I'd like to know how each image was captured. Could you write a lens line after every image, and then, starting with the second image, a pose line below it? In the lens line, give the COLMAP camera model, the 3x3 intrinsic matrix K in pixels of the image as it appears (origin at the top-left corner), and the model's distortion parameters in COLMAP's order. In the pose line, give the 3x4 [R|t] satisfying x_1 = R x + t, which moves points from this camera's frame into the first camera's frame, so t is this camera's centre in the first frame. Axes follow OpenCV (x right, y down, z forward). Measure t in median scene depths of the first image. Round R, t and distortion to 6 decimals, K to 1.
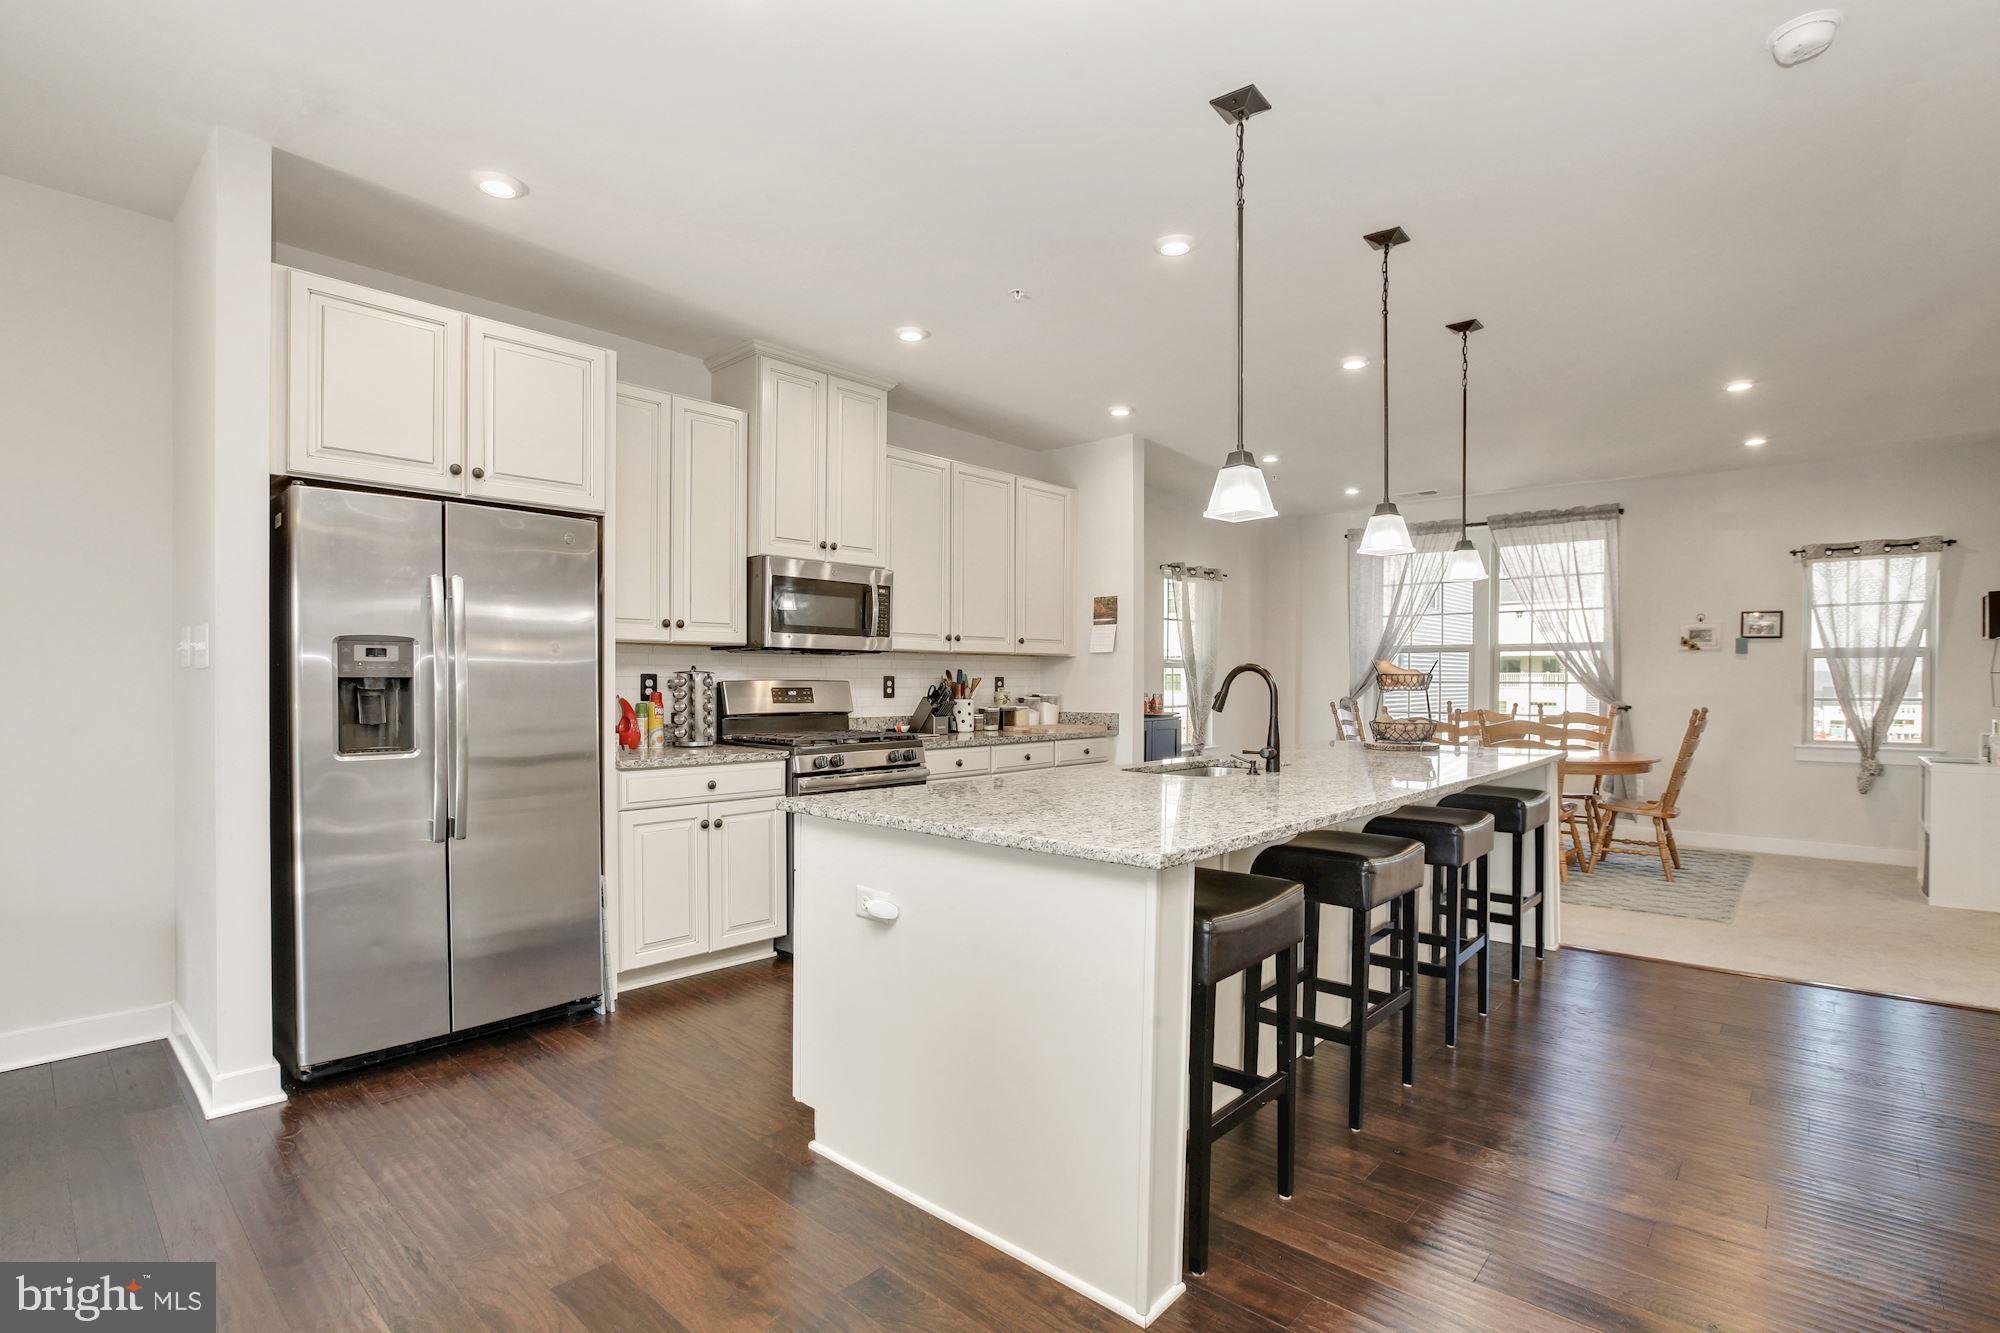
lens RADIAL K [[949.6, 0, 991.6], [0, 949.6, 690.4], [0, 0, 1]] dist [-0.039467, 0.007259]
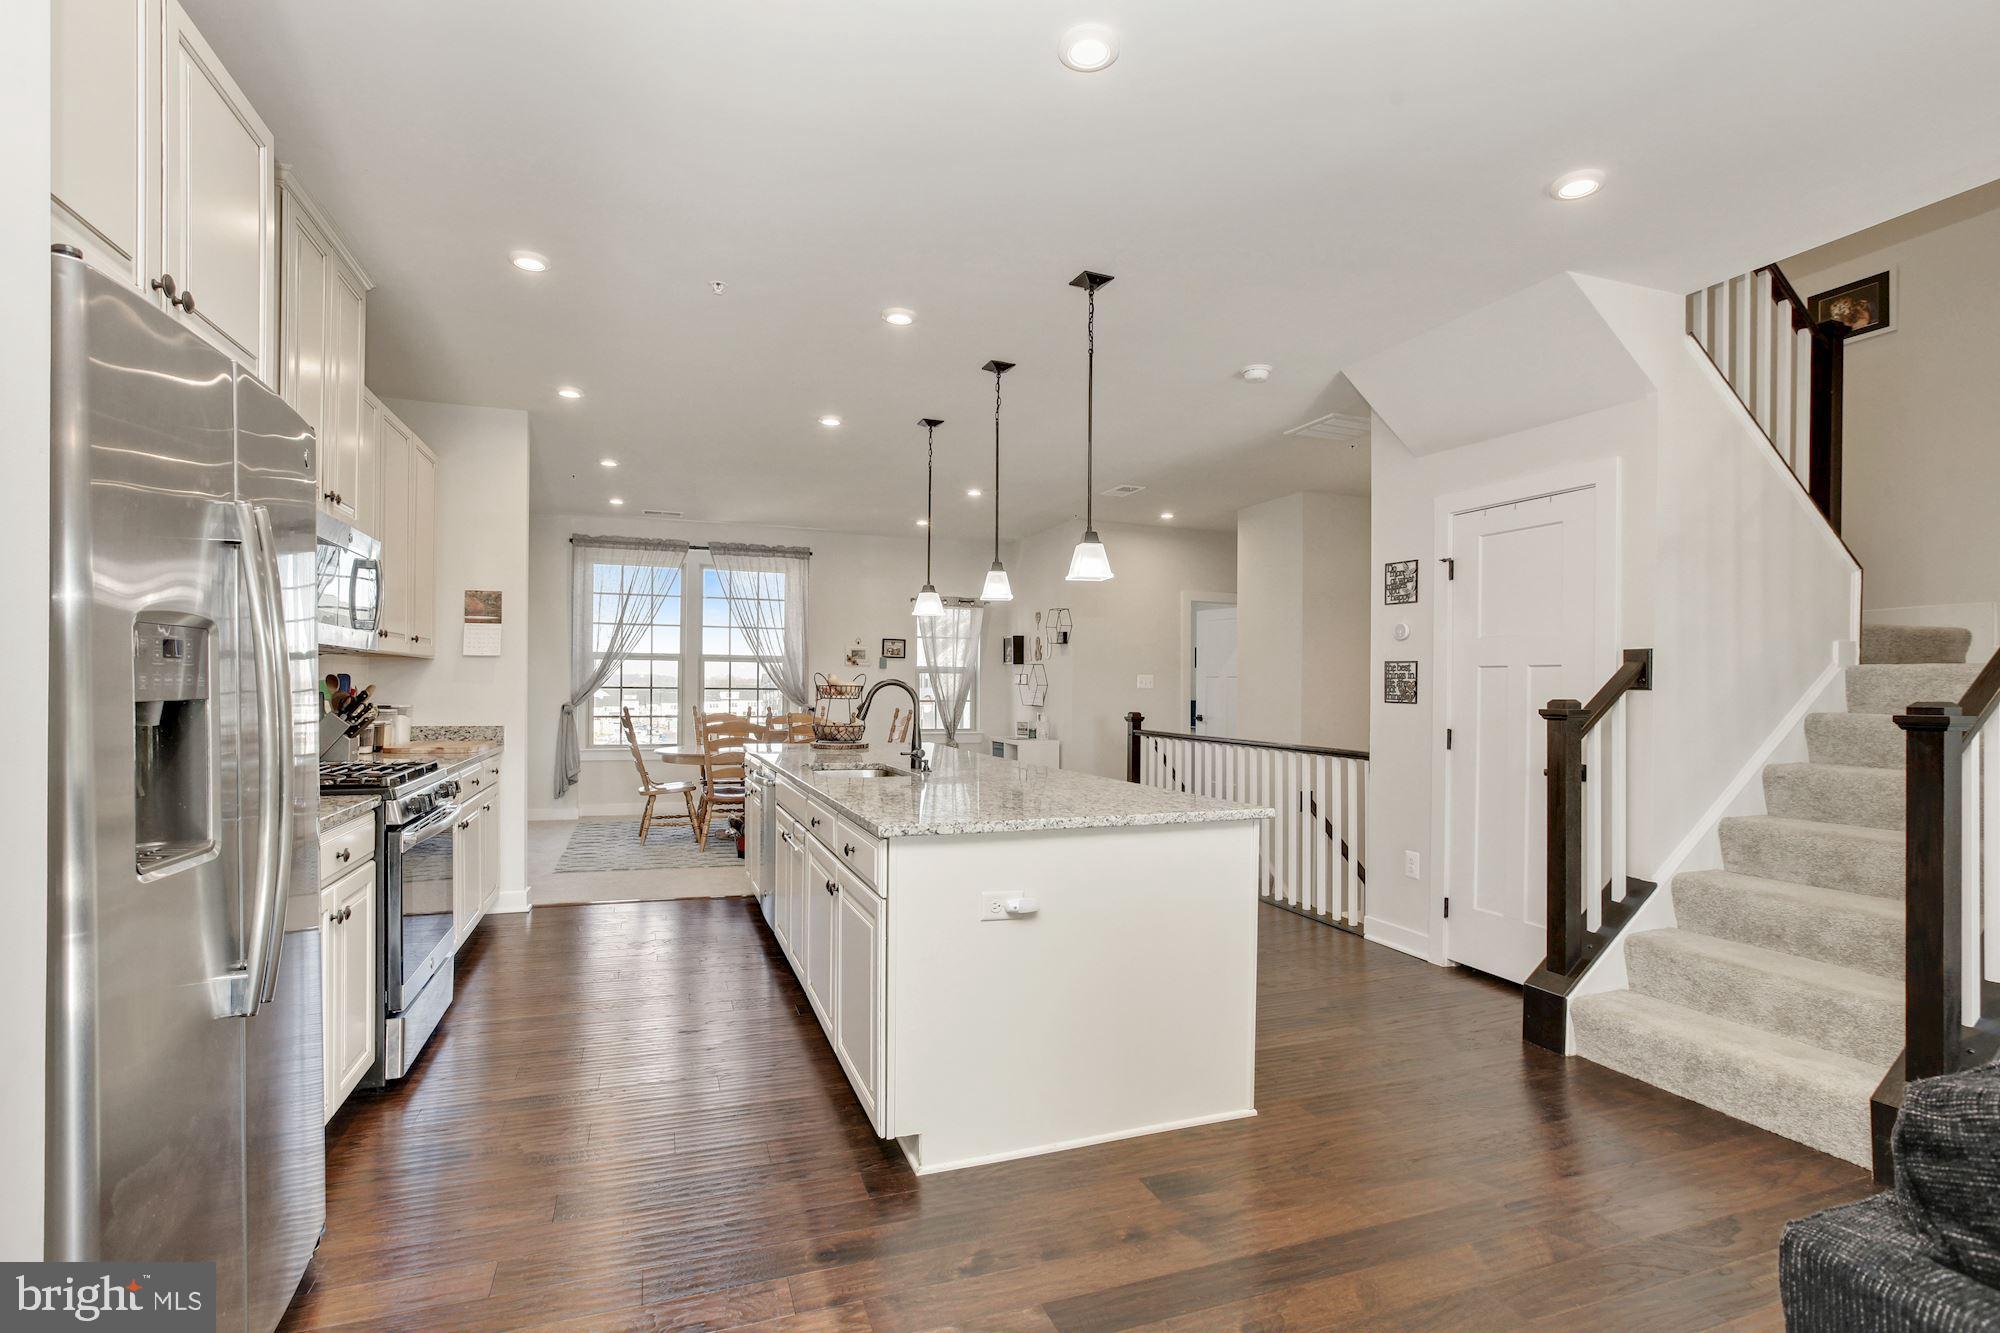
lens RADIAL K [[949.6, 0, 1020.0], [0, 949.6, 689.7], [0, 0, 1]] dist [-0.039467, 0.007259]
pose [[0.455457, -0.001037, 0.890257, -0.513637], [0.001513, 0.999999, 0.000390, -0.011081], [-0.890256, 0.001169, 0.455458, 0.228702]]
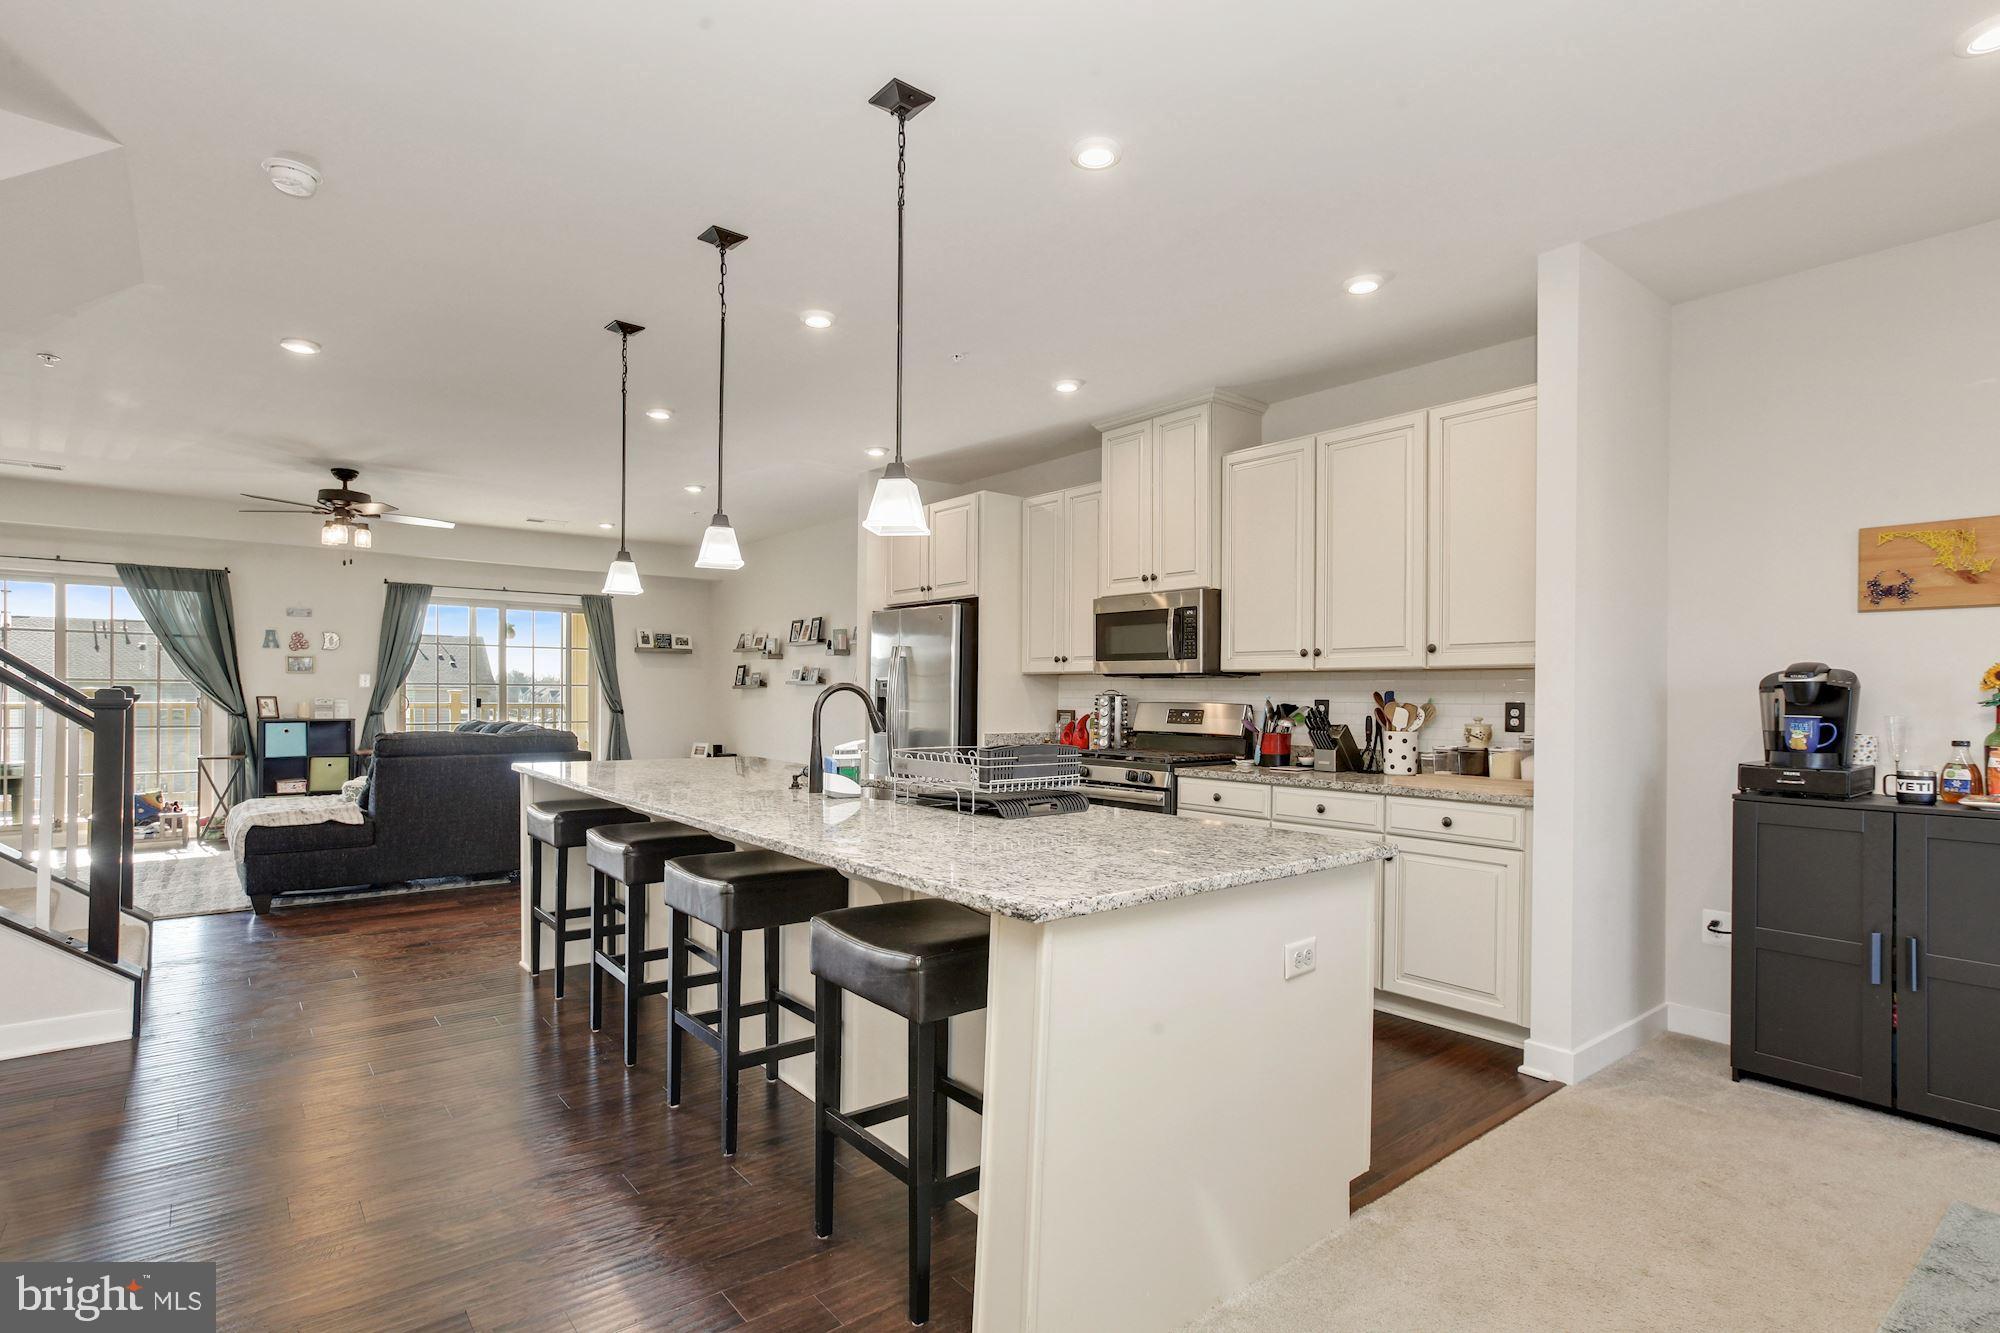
lens RADIAL K [[971.7, 0, 996.9], [0, 971.7, 696.9], [0, 0, 1]] dist [-0.005834, 0.003088]
pose [[-0.138130, -0.000269, -0.990414, 0.894531], [-0.022175, 0.999750, 0.002821, -0.015214], [0.990166, 0.022352, -0.138102, 0.925255]]
